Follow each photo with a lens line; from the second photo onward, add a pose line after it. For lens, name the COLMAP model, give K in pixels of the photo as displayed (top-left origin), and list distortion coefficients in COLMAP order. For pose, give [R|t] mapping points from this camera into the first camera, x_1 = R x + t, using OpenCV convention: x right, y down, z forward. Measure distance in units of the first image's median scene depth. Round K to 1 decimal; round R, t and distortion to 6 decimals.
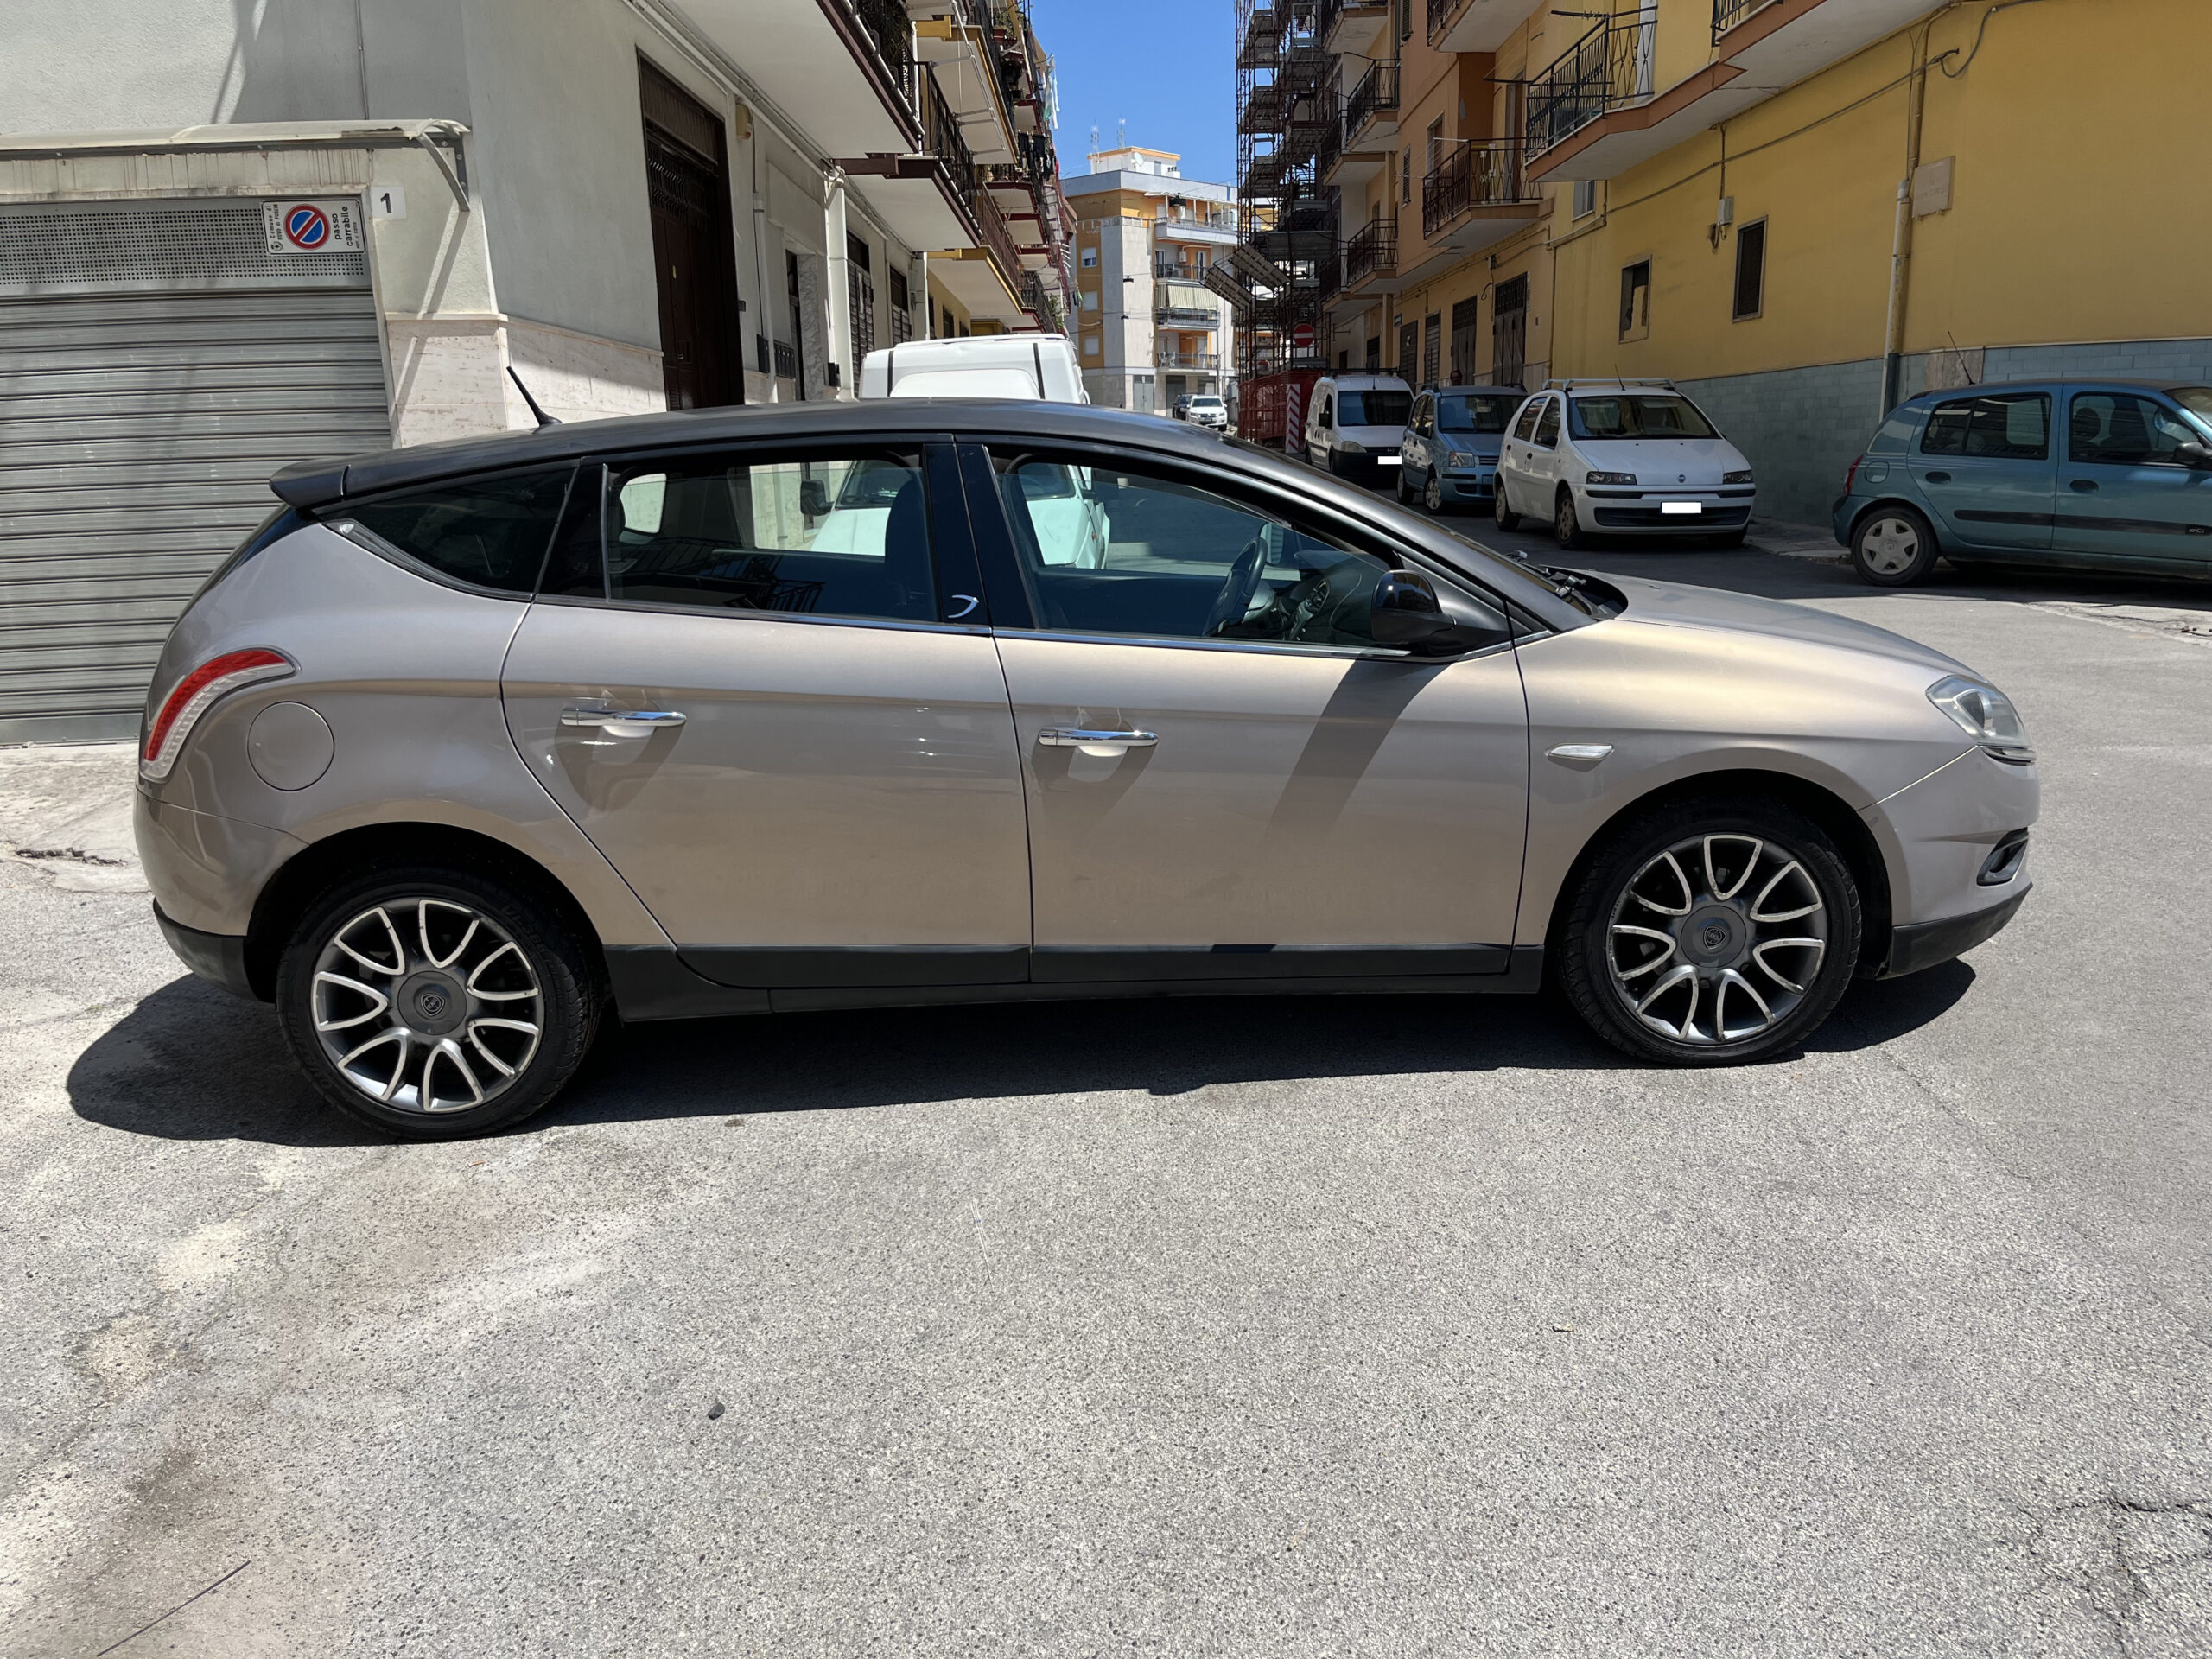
lens RADIAL K [[1689.2, 0, 1115.4], [0, 1689.2, 796.0], [0, 0, 1]] dist [0.090220, -0.134735]
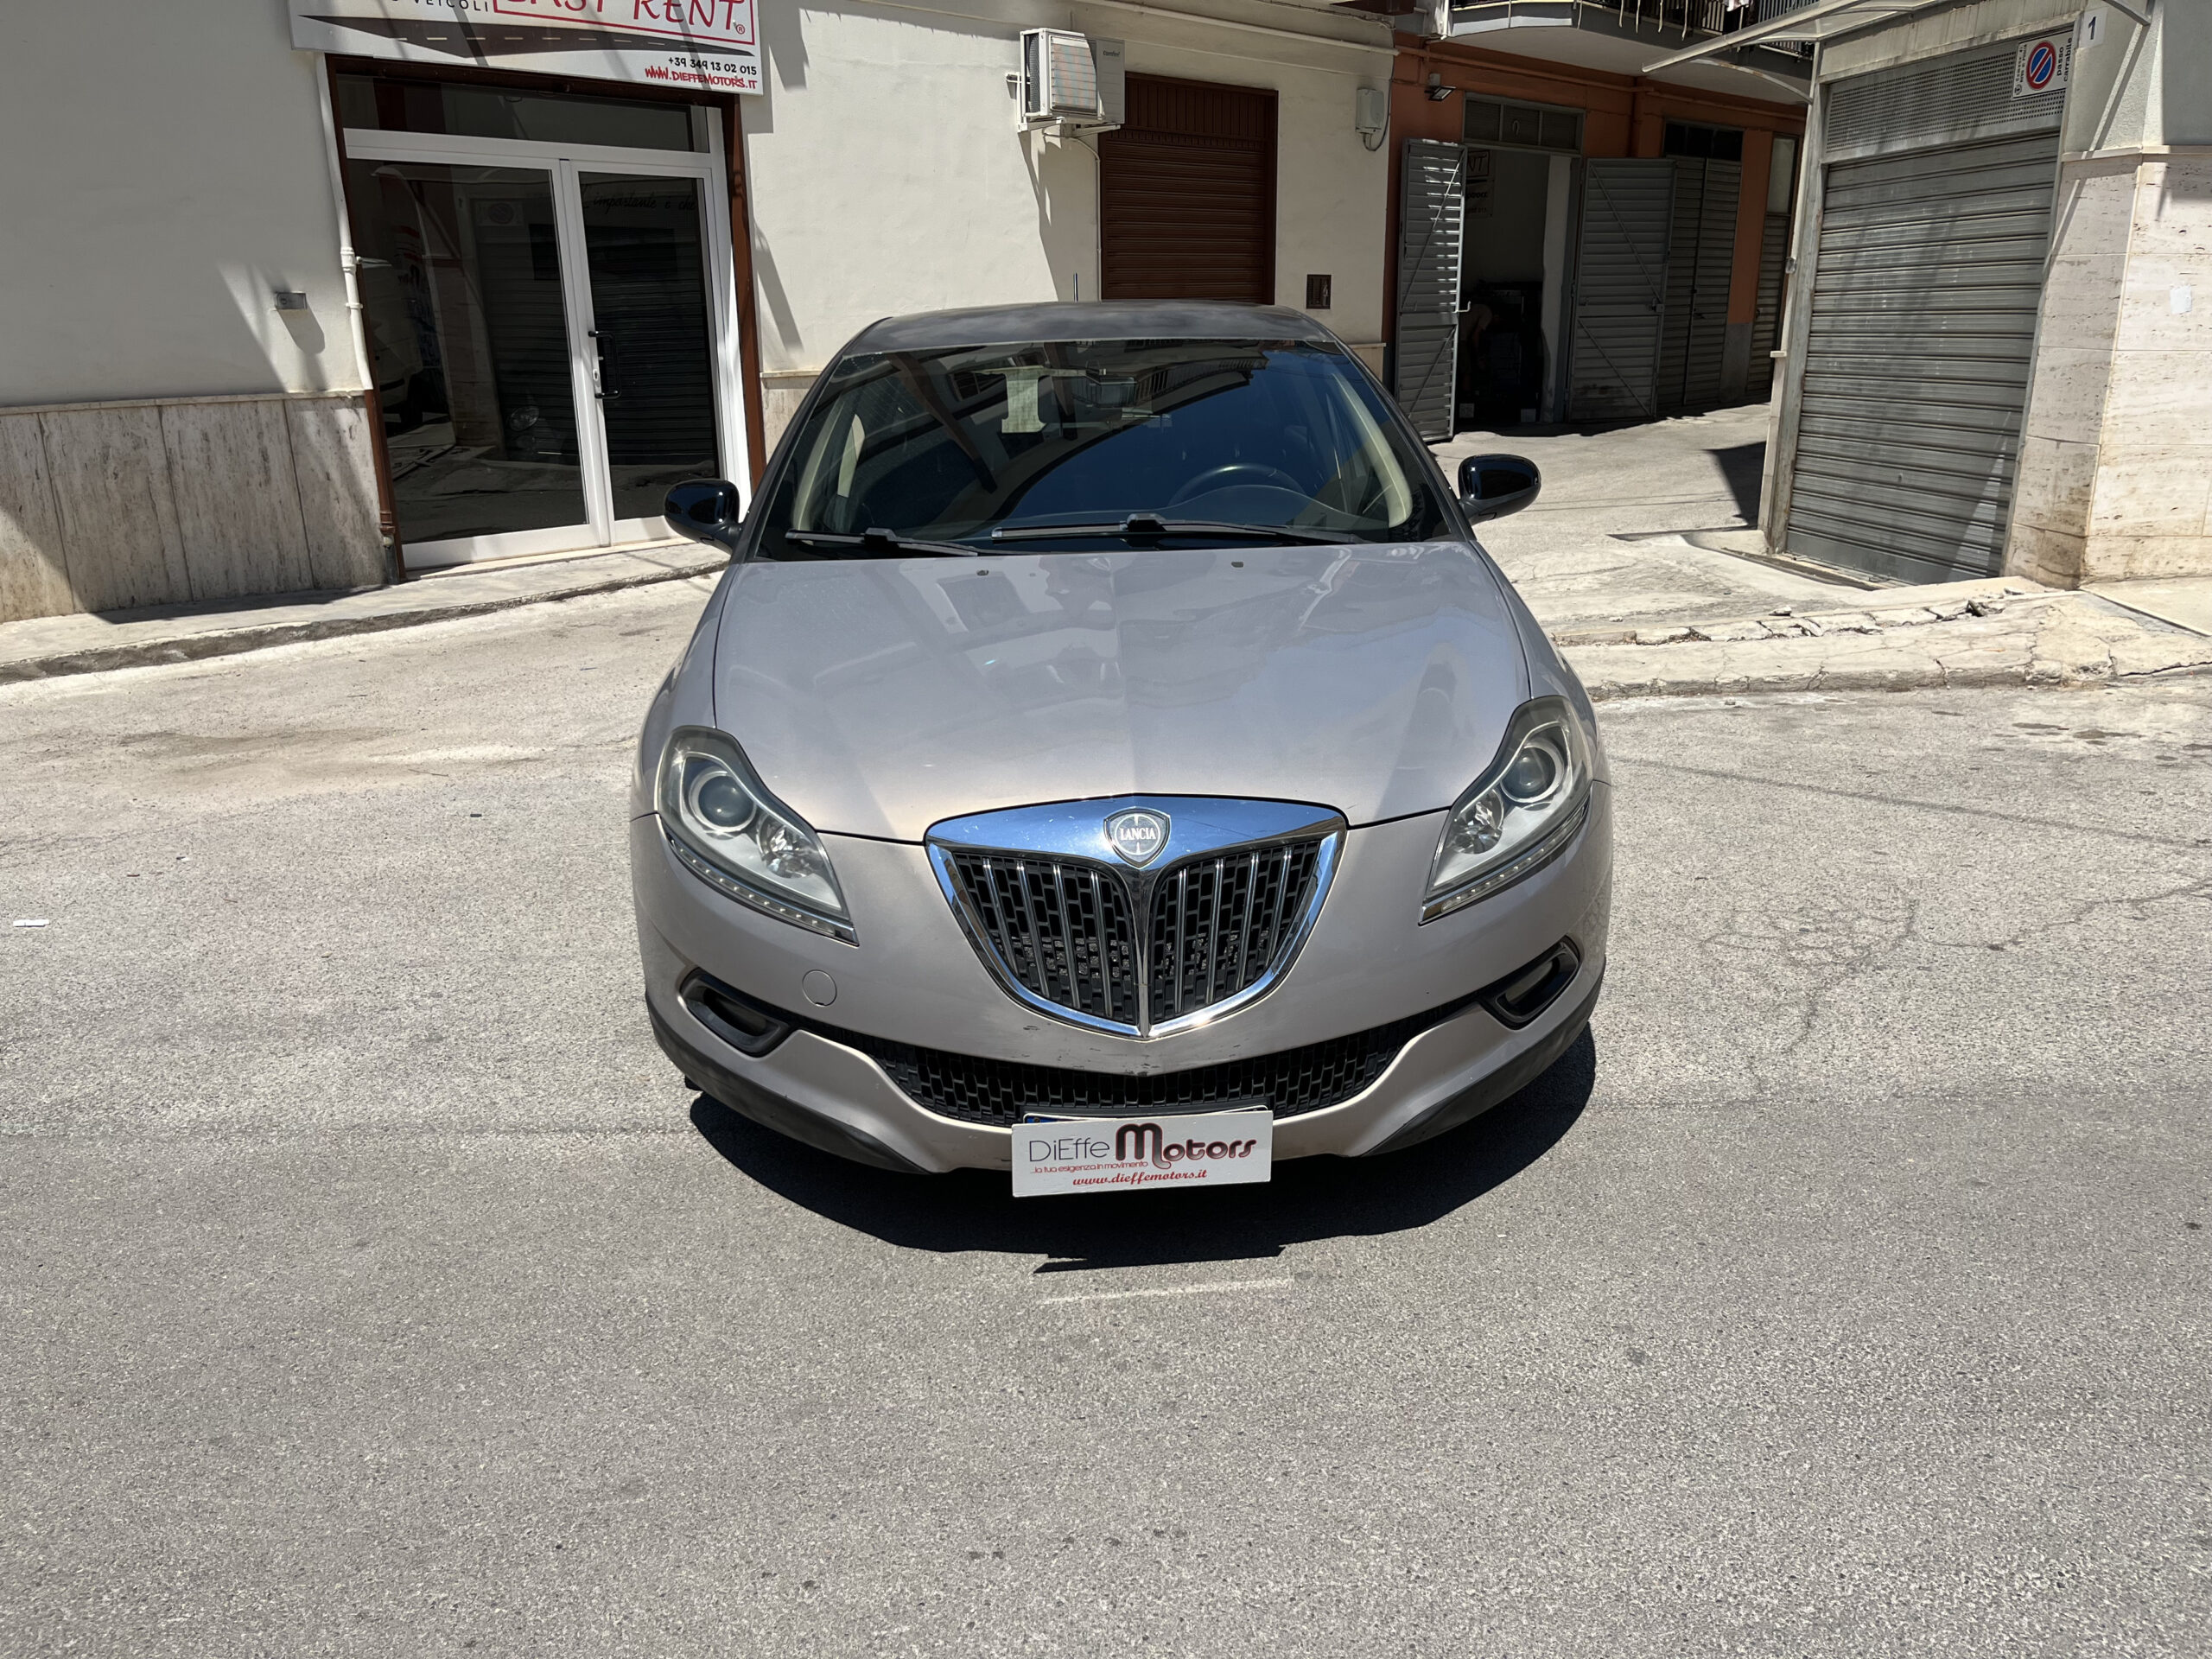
lens RADIAL K [[1694.2, 0, 1099.0], [0, 1694.2, 794.3], [0, 0, 1]] dist [0.096265, -0.140688]
pose [[-0.014055, 0.297949, -0.954478, 0.556783], [-0.190242, 0.936339, 0.295088, -0.136596], [0.981637, 0.185730, 0.043522, 0.524863]]
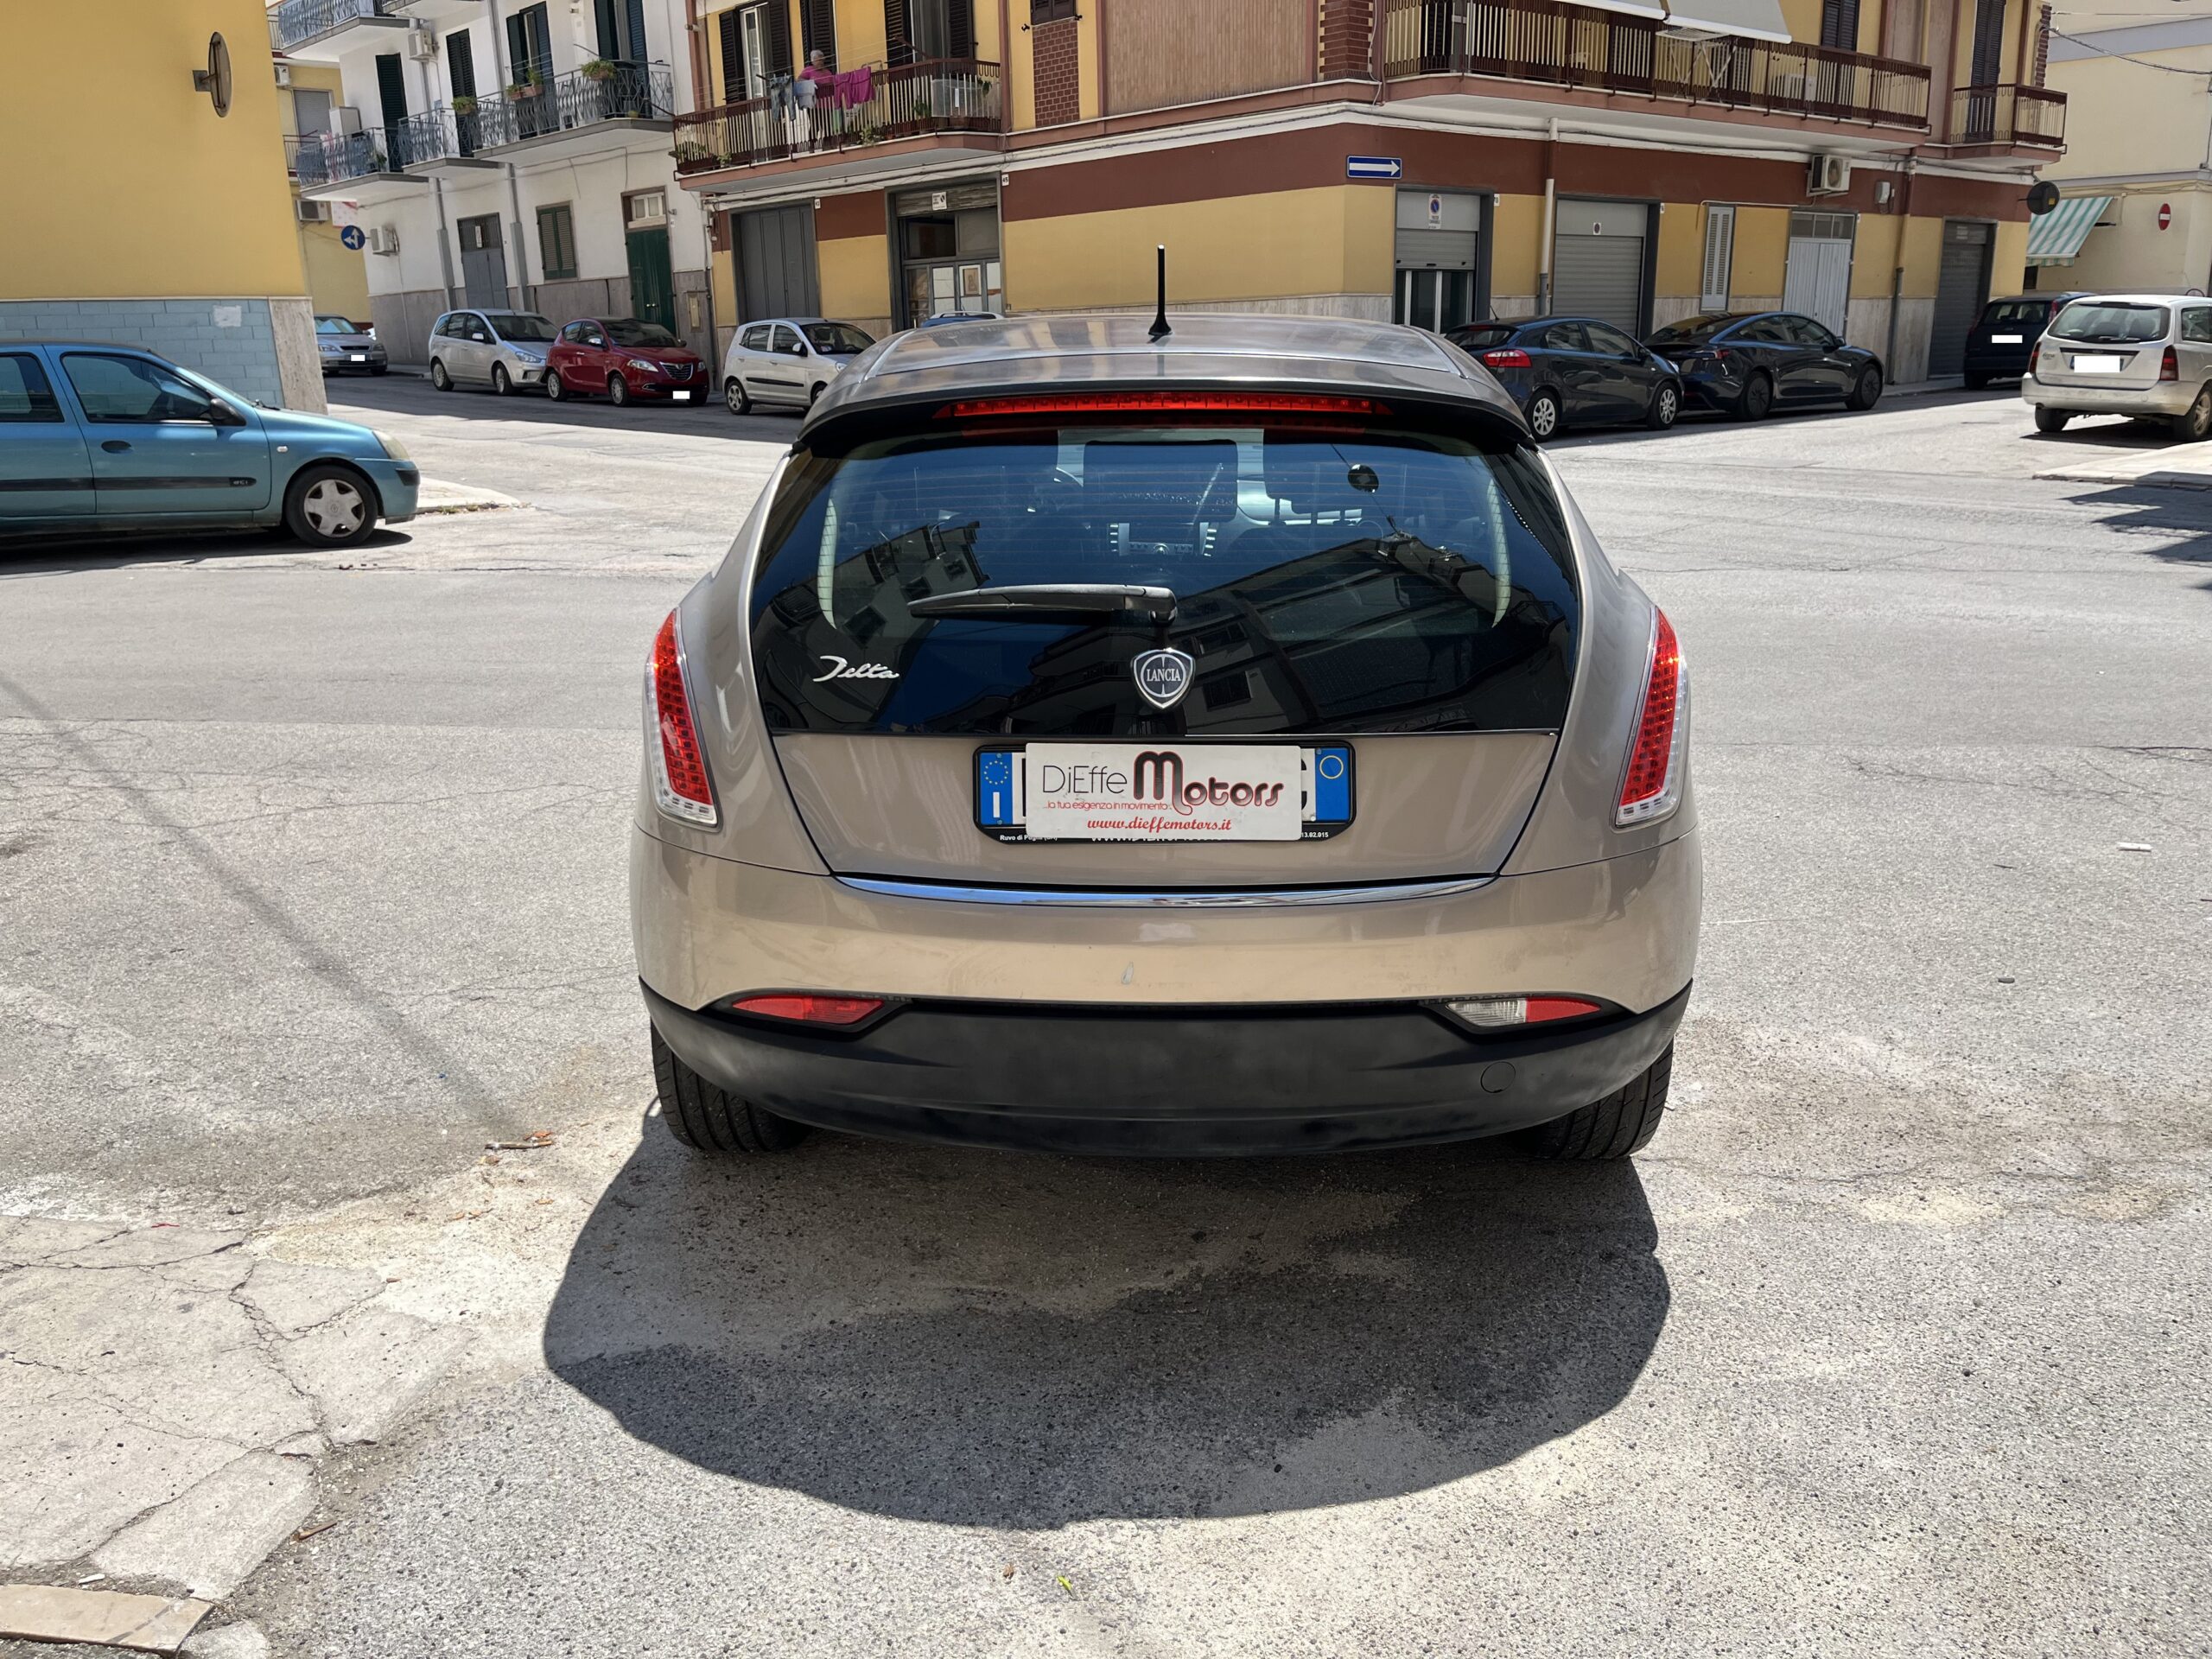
lens RADIAL K [[1689.2, 0, 1115.4], [0, 1689.2, 796.0], [0, 0, 1]] dist [0.090220, -0.134735]
pose [[0.064470, -0.231740, 0.970639, -0.553339], [0.222492, 0.951517, 0.212396, -0.096264], [-0.972801, 0.202266, 0.112905, 0.498836]]
